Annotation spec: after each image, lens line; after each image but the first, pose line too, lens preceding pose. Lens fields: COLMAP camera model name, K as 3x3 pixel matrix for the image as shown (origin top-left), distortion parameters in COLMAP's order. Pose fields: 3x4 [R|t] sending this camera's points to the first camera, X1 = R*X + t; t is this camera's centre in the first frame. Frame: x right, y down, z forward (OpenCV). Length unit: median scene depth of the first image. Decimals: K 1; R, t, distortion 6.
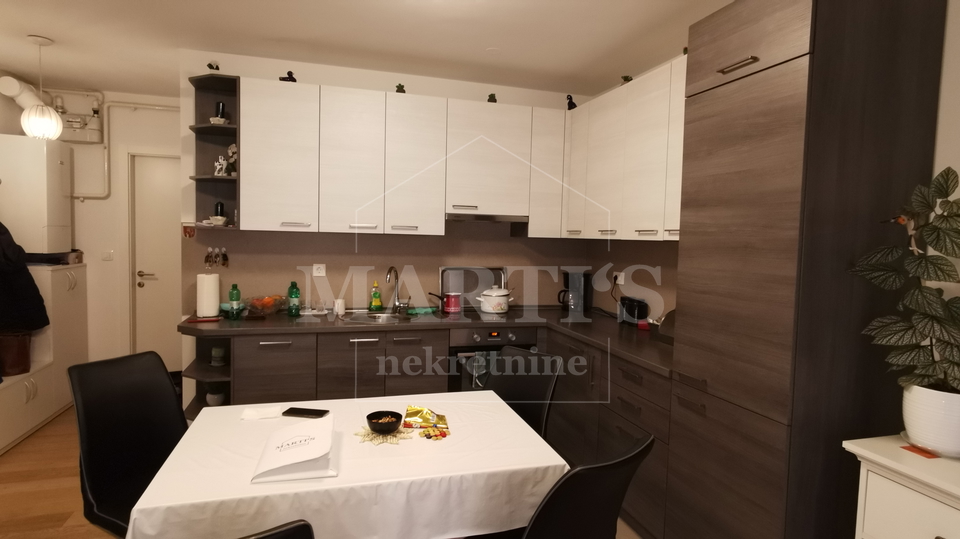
lens RADIAL K [[534.7, 0, 483.7], [0, 534.7, 270.3], [0, 0, 1]] dist [-0.000259, -0.000605]
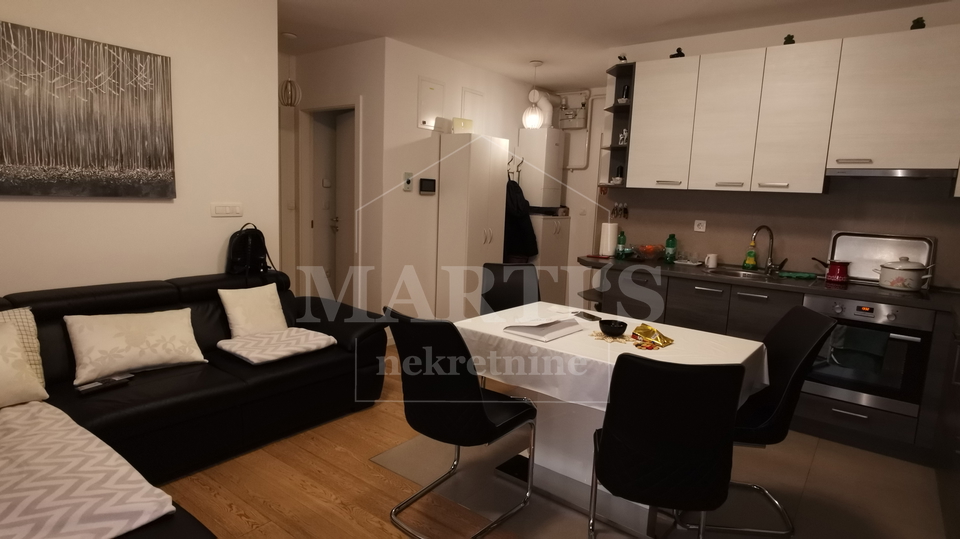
lens RADIAL K [[534.7, 0, 479.6], [0, 534.7, 271.6], [0, 0, 1]] dist [-0.000259, -0.000605]
pose [[0.574986, 0.118138, -0.809589, 0.350731], [-0.079286, 0.992909, 0.088578, 0.033379], [0.814312, 0.013258, 0.580276, -0.004323]]
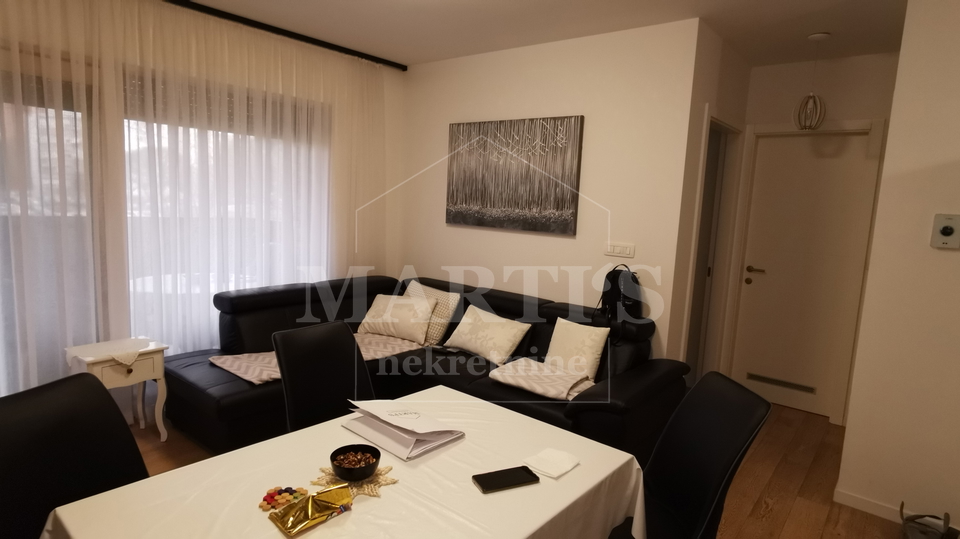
lens RADIAL K [[534.7, 0, 486.1], [0, 534.7, 277.7], [0, 0, 1]] dist [-0.000259, -0.000605]
pose [[-0.838656, 0.000390, -0.544661, 0.066882], [-0.113153, 0.978057, 0.174932, -0.039391], [0.532778, 0.208338, -0.820209, 0.759530]]
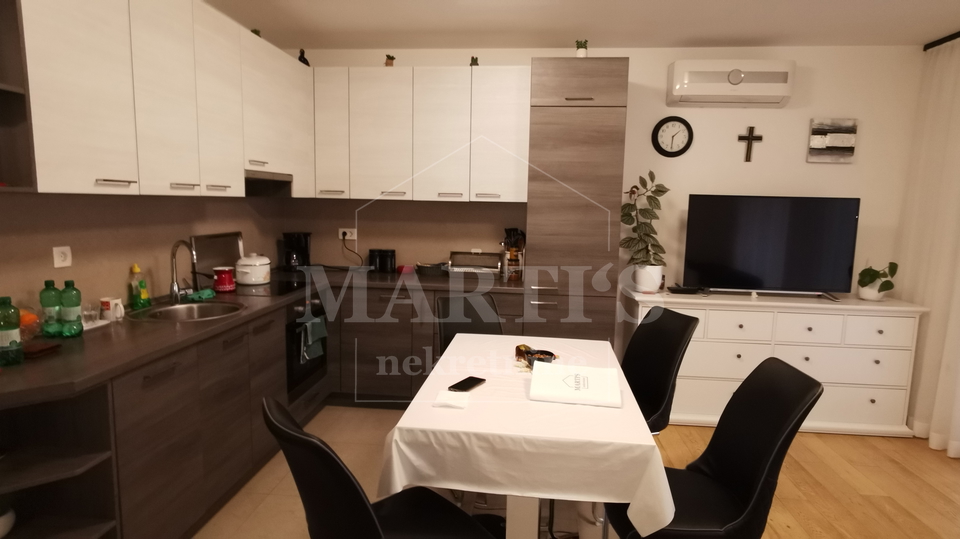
lens RADIAL K [[534.7, 0, 480.8], [0, 534.7, 270.9], [0, 0, 1]] dist [-0.000259, -0.000605]
pose [[0.382127, -0.135197, 0.914167, -0.717289], [0.048646, 0.990812, 0.126198, -0.039630], [-0.922829, -0.003754, 0.385193, 0.355499]]
